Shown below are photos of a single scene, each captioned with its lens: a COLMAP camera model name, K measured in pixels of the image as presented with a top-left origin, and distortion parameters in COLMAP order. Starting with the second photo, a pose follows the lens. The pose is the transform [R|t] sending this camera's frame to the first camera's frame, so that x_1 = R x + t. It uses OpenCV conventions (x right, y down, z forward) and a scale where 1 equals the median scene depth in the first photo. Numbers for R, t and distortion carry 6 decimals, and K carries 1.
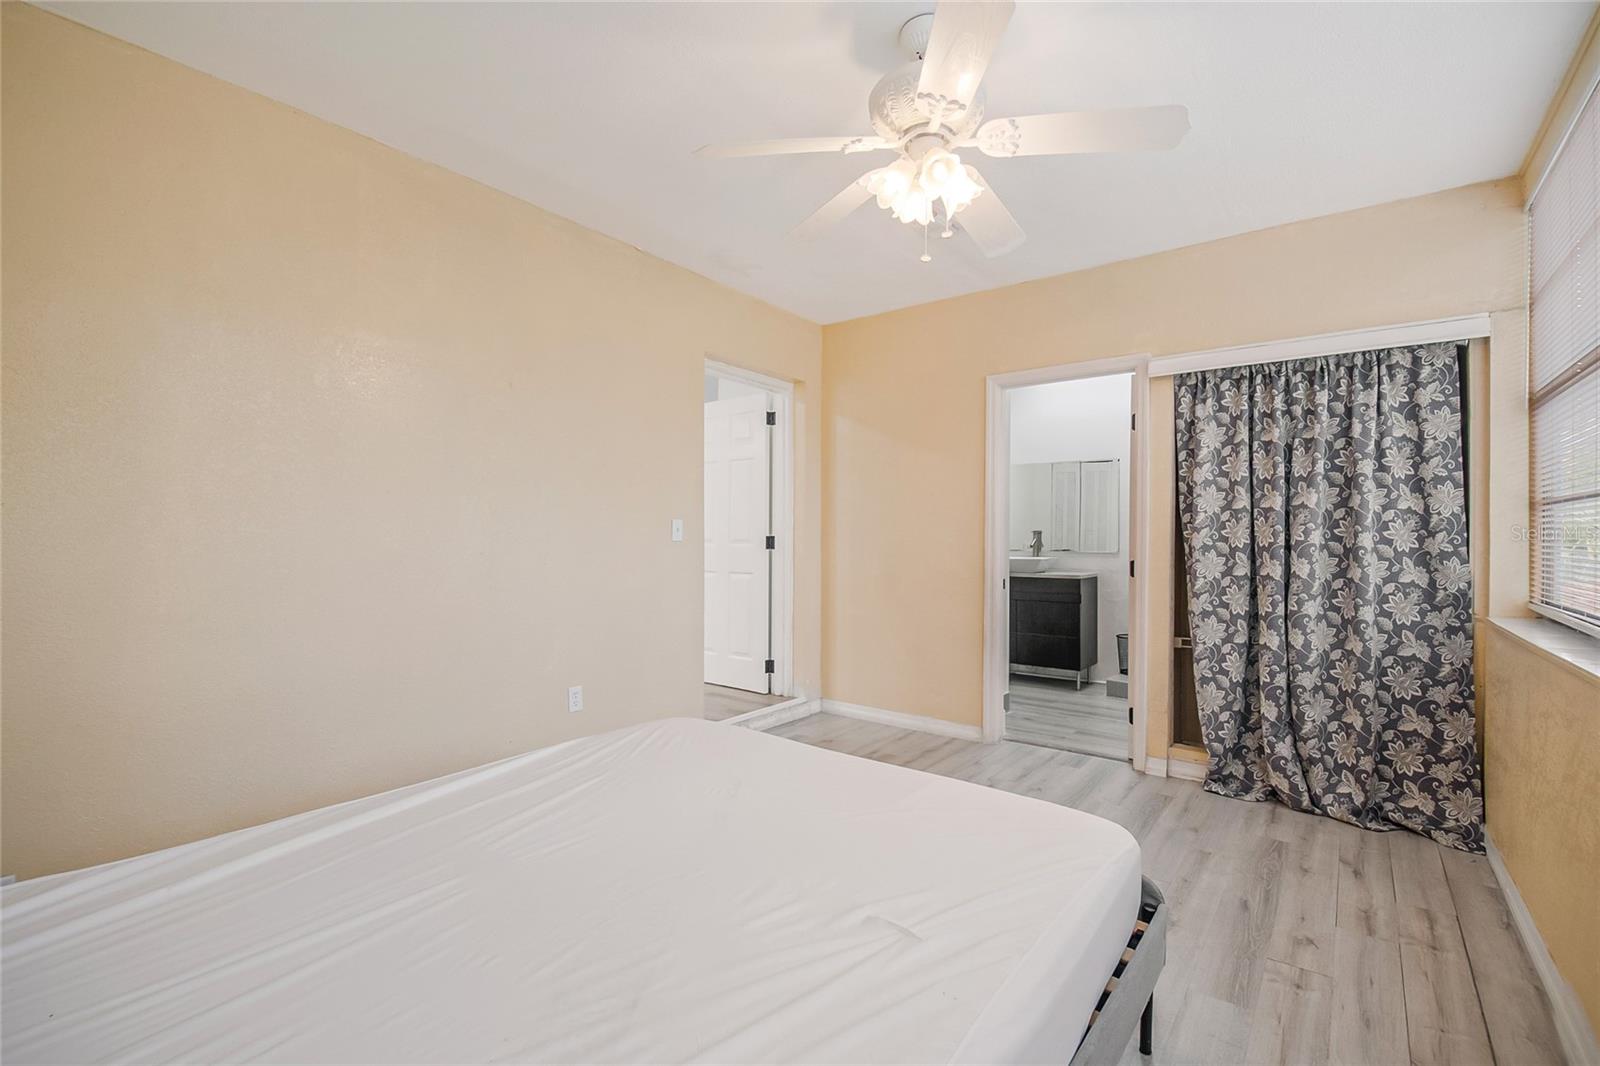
lens RADIAL K [[699.7, 0, 797.2], [0, 699.7, 535.8], [0, 0, 1]] dist [-0.008585, -0.007516]
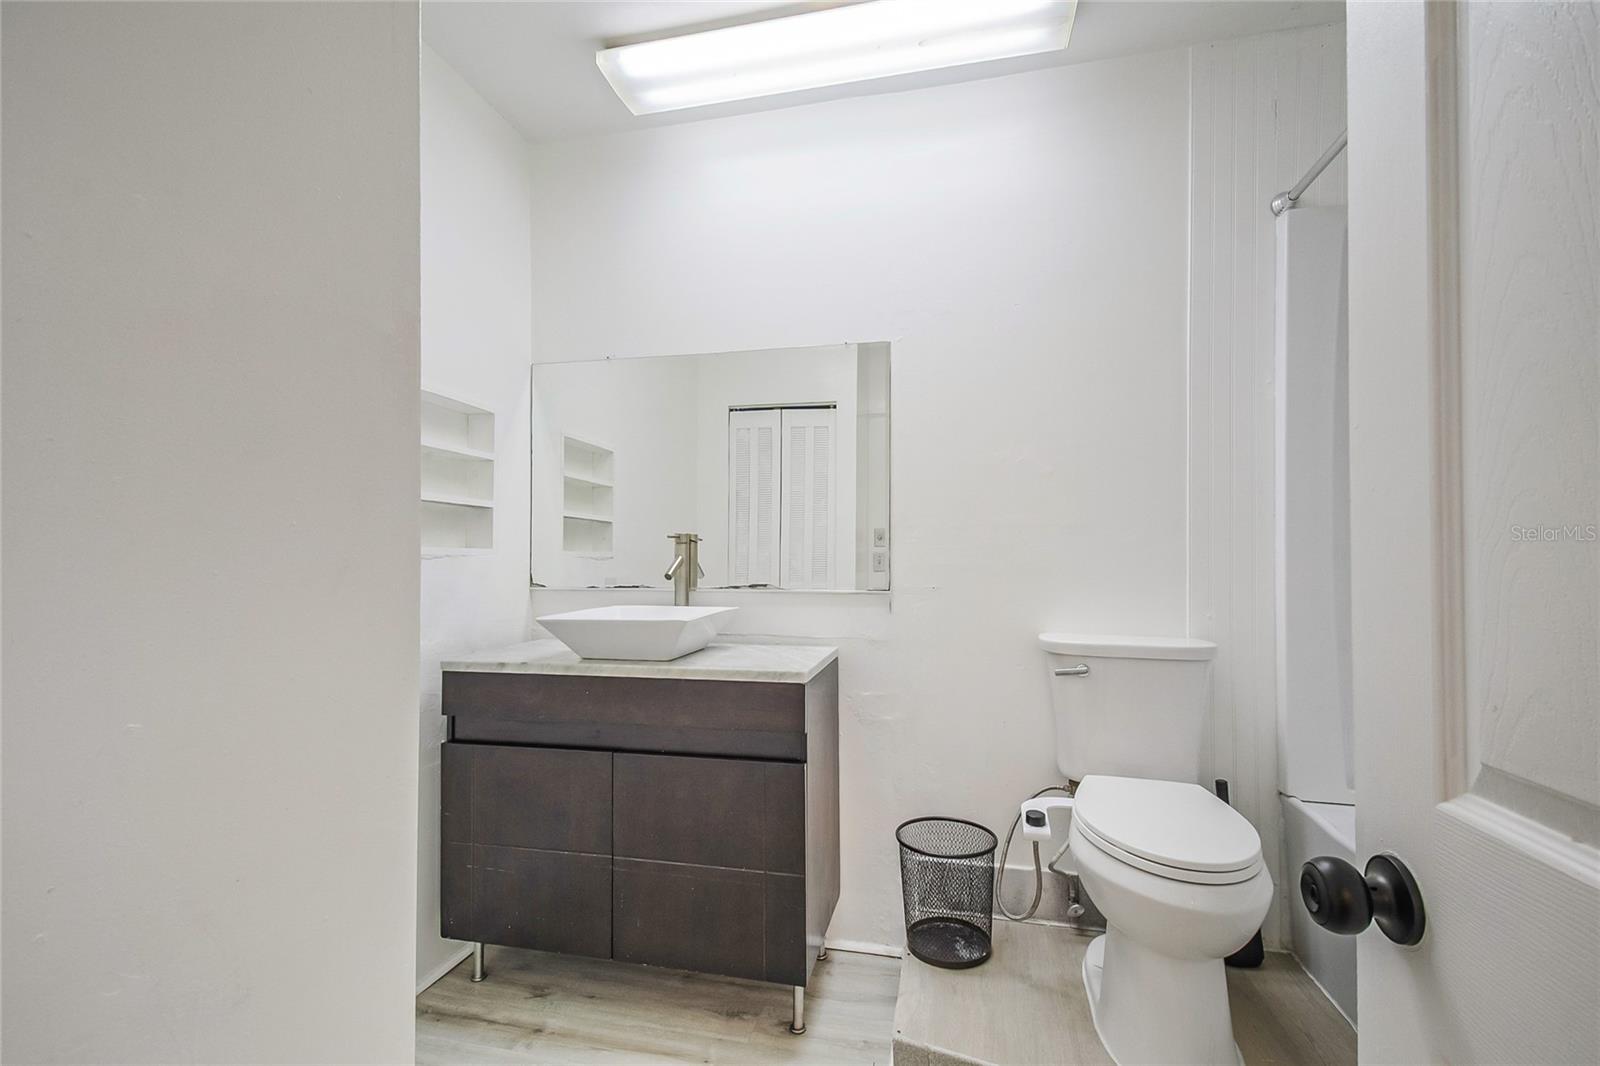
lens RADIAL K [[699.7, 0, 801.5], [0, 699.7, 542.9], [0, 0, 1]] dist [-0.008585, -0.007516]
pose [[0.905826, 0.009013, 0.423554, 0.243351], [-0.002405, 0.999867, -0.016133, 0.003258], [-0.423643, 0.013595, 0.905727, 0.641897]]
